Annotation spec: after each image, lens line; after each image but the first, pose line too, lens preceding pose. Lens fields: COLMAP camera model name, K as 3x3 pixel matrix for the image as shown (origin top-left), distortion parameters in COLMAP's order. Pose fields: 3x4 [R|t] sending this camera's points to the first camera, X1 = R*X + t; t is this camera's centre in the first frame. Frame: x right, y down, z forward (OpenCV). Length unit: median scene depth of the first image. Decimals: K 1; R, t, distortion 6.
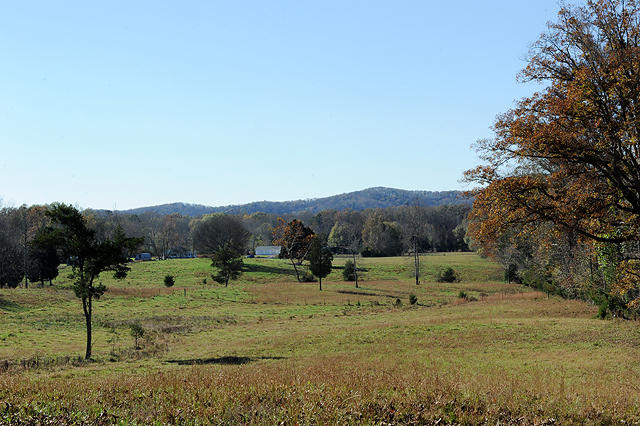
lens RADIAL K [[1195.1, 0, 320.0], [0, 1195.1, 213.0], [0, 0, 1]] dist [0.063944, 0.210429]
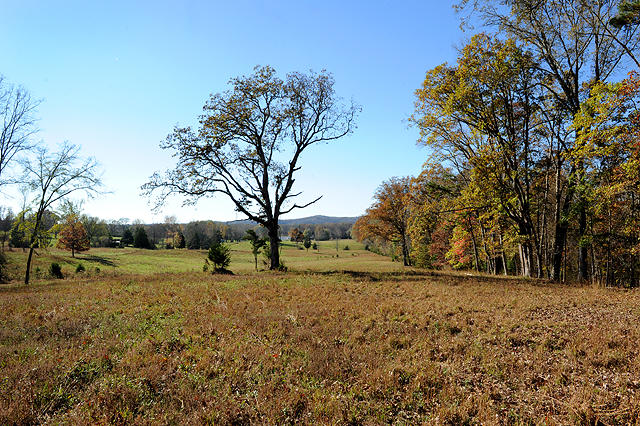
lens RADIAL K [[432.9, 0, 320.0], [0, 432.9, 213.0], [0, 0, 1]] dist [-0.058334, 0.000353]
pose [[0.998399, 0.019004, 0.053273, -0.025451], [-0.017702, 0.999536, -0.024800, -0.010056], [-0.053720, 0.023817, 0.998272, -0.130702]]
